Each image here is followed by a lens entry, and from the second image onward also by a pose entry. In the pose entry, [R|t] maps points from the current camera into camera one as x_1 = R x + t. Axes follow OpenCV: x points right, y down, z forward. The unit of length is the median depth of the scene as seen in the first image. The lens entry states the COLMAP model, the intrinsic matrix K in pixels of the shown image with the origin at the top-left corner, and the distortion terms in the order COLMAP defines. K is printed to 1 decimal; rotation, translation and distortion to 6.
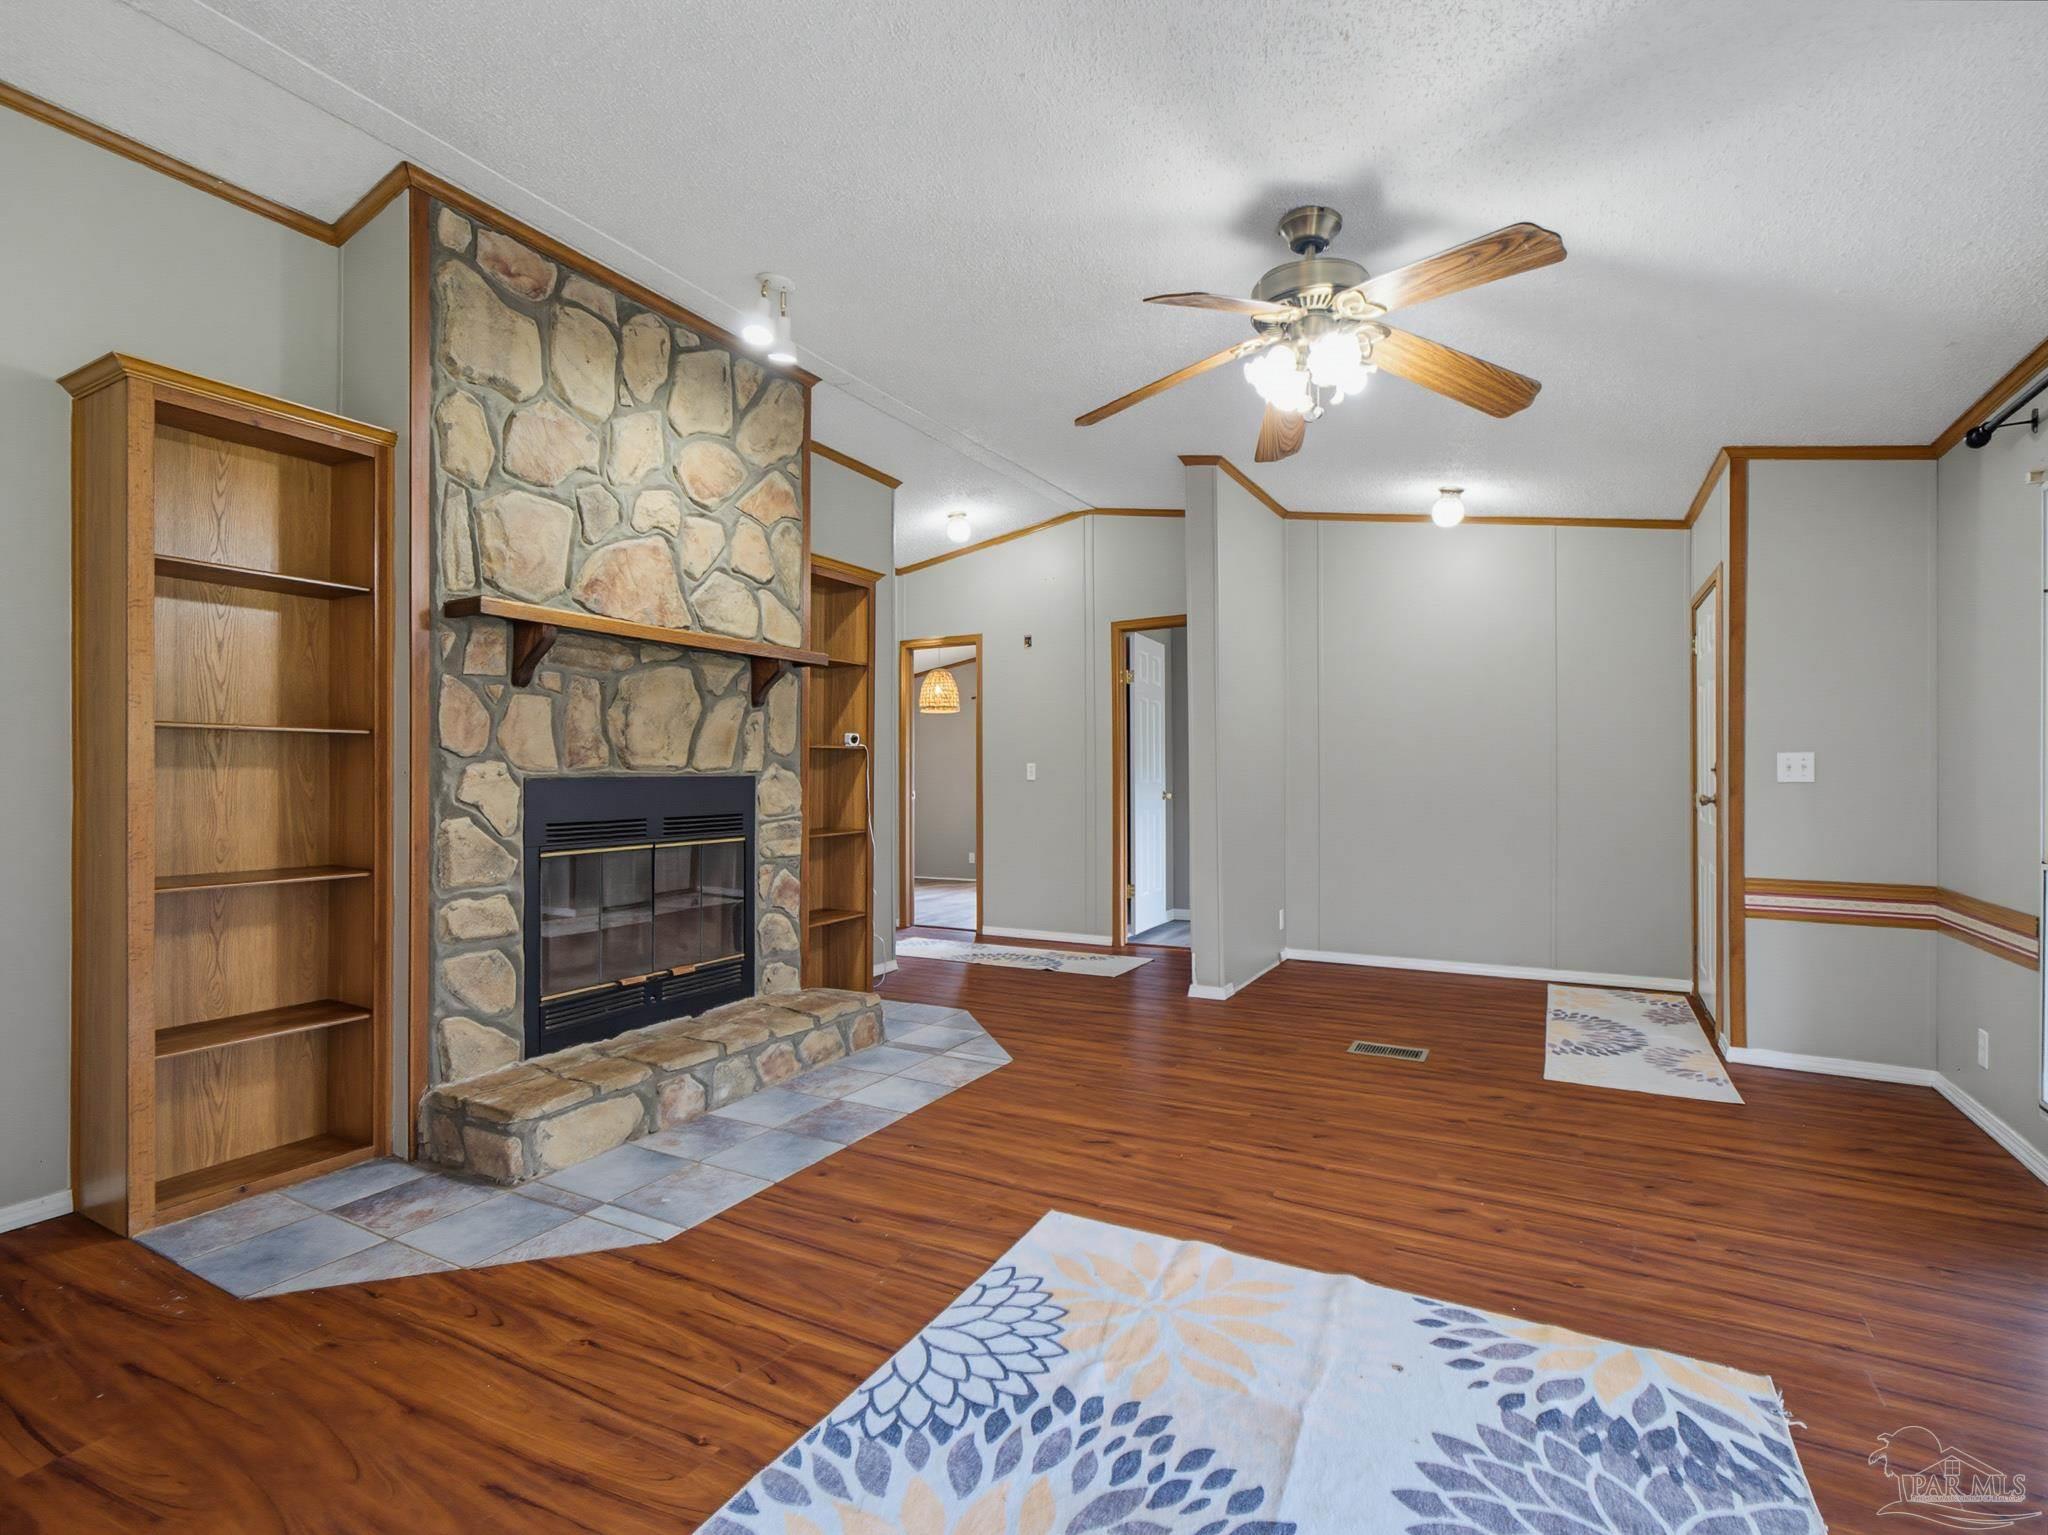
lens RADIAL K [[977.7, 0, 1032.4], [0, 977.7, 771.4], [0, 0, 1]] dist [-0.003410, 0.000102]
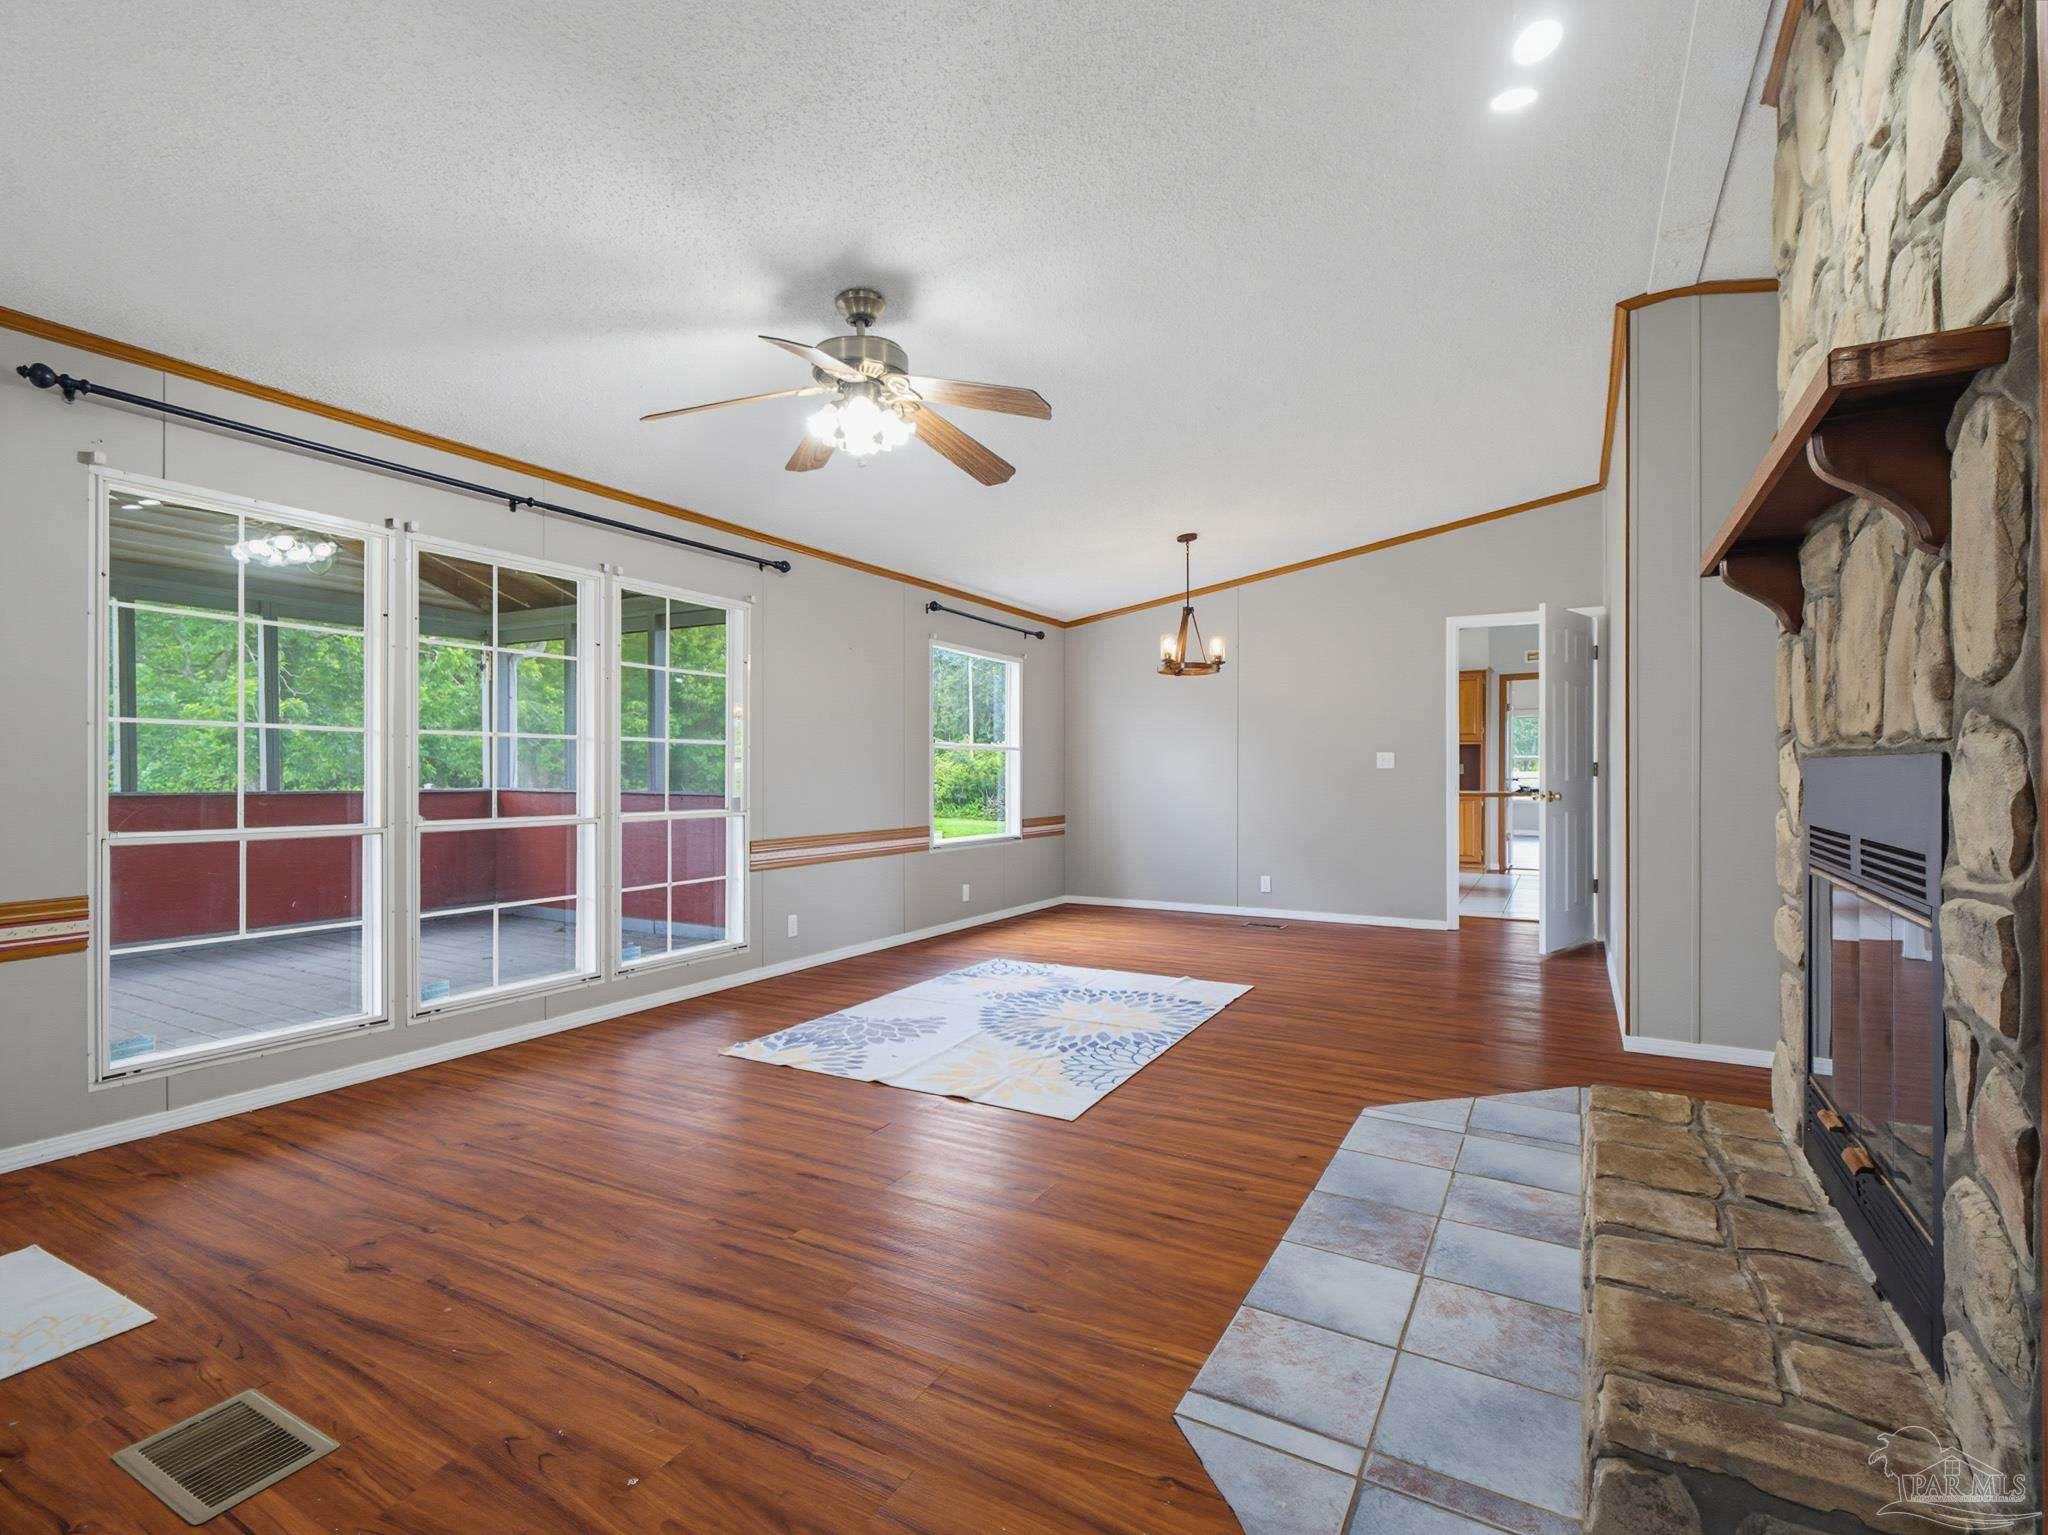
lens RADIAL K [[957.4, 0, 1029.7], [0, 957.4, 777.0], [0, 0, 1]] dist [-0.002889, -0.000385]
pose [[-0.999960, -0.001403, 0.008841, 0.051877], [-0.001306, 0.999940, 0.010917, 0.013945], [-0.008856, 0.010905, -0.999901, 1.828716]]
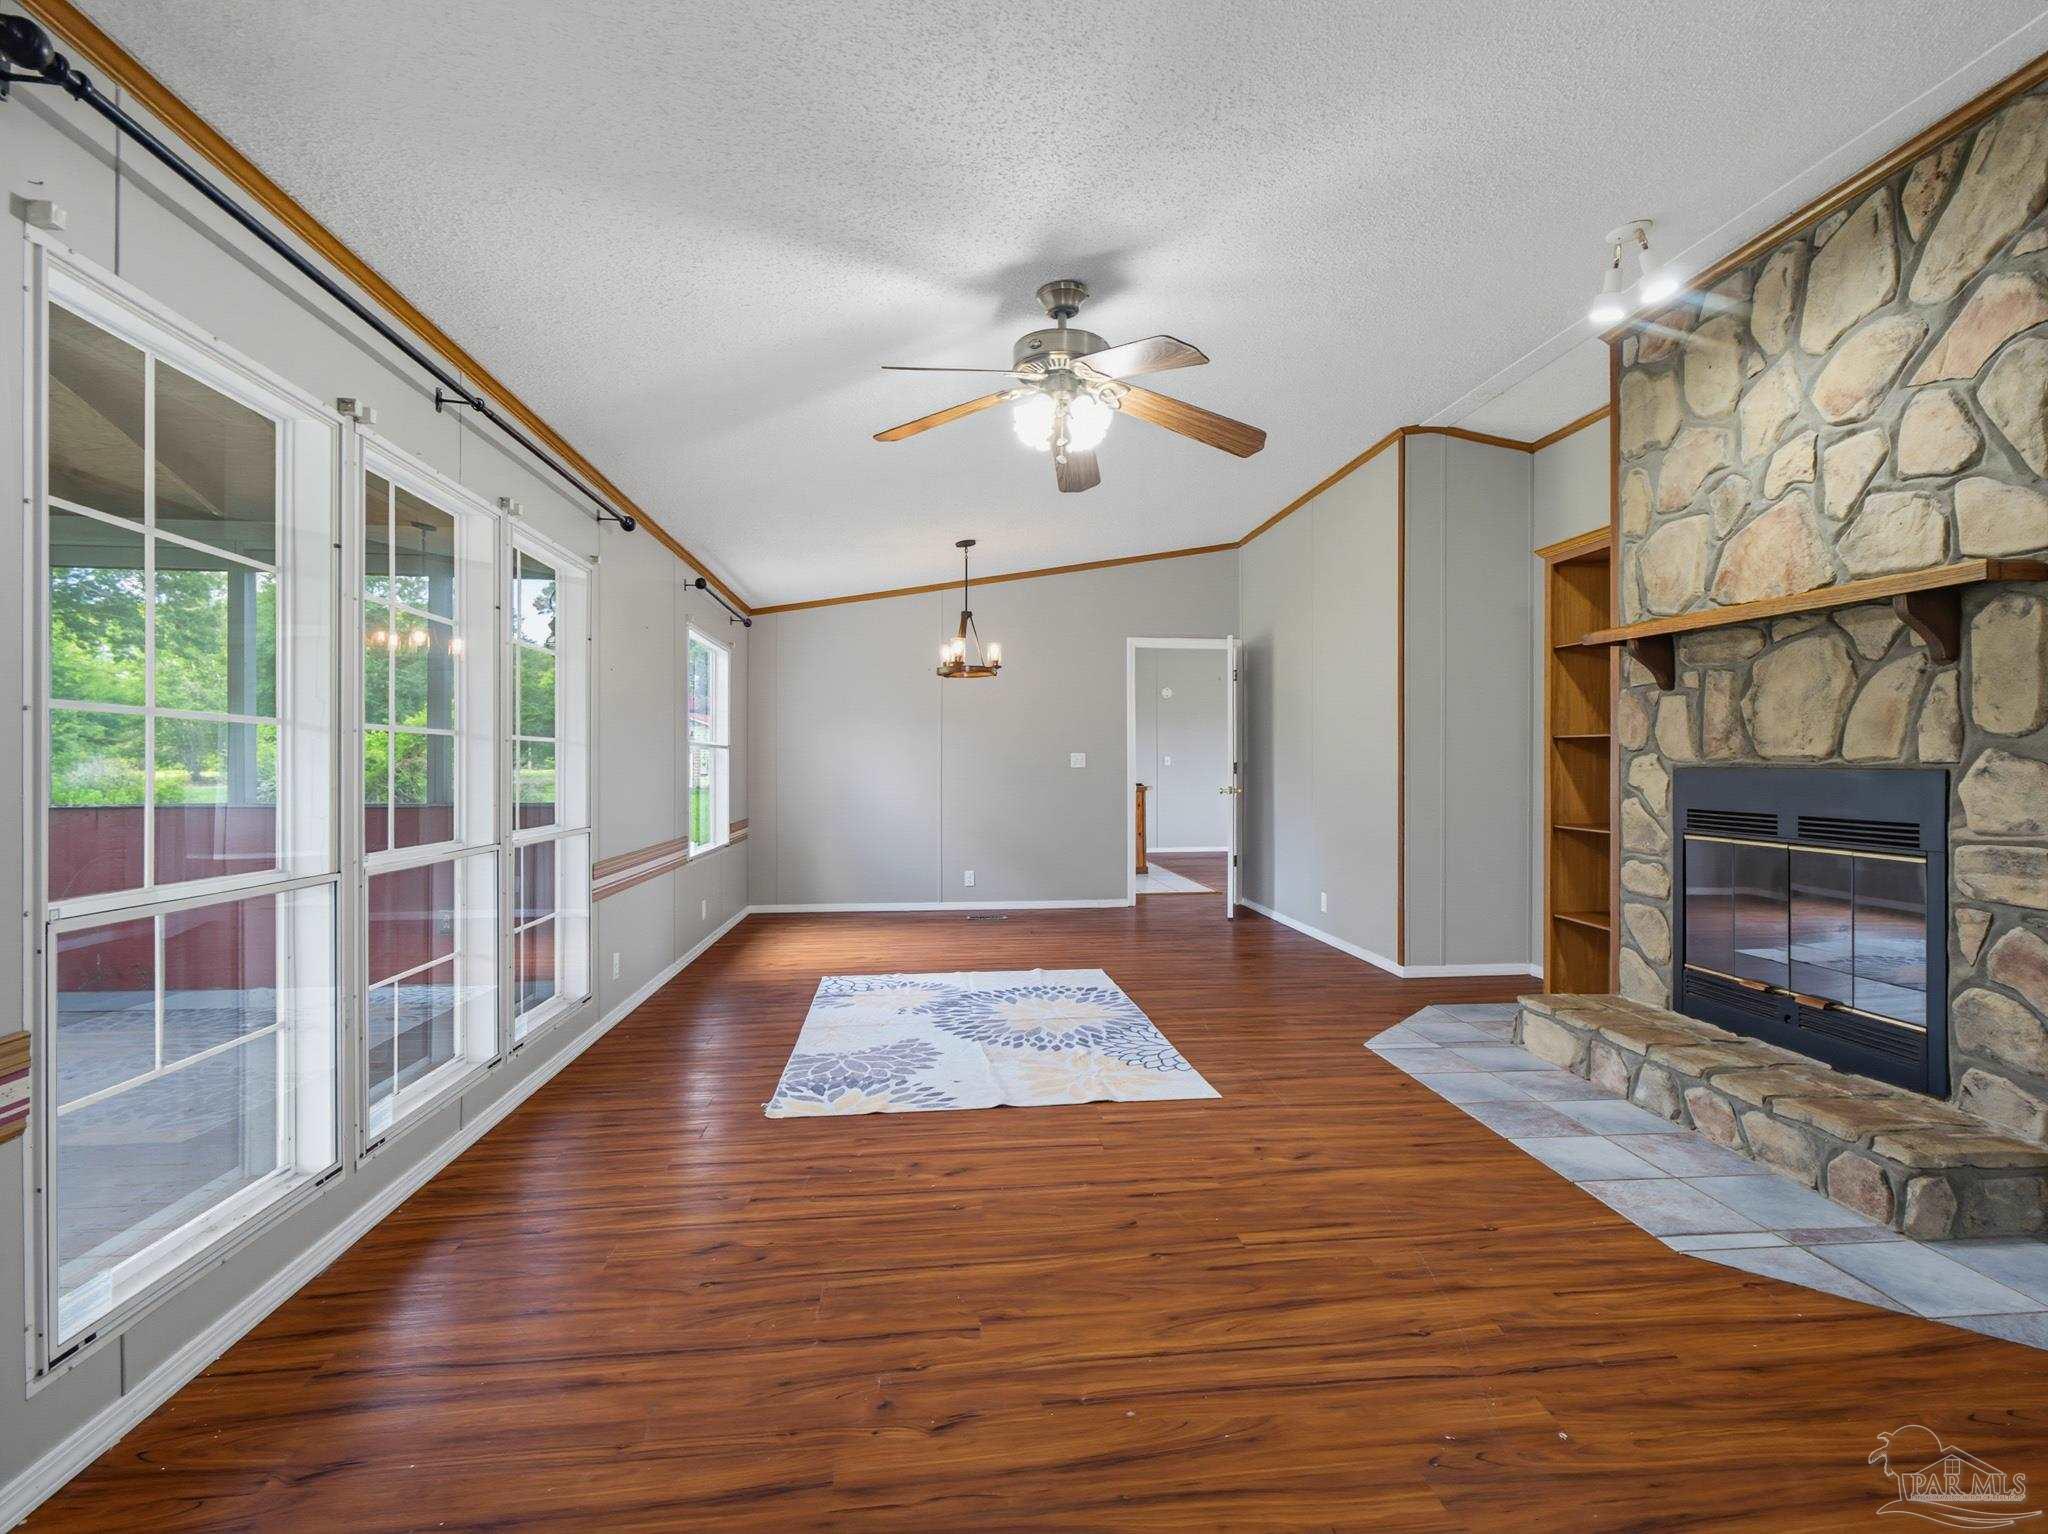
lens RADIAL K [[977.7, 0, 1032.4], [0, 977.7, 770.9], [0, 0, 1]] dist [-0.003410, 0.000102]
pose [[-0.822634, 0.003983, -0.568557, 0.817432], [-0.002143, 0.999947, 0.010106, 0.000422], [0.568567, 0.009532, -0.822582, 1.623900]]
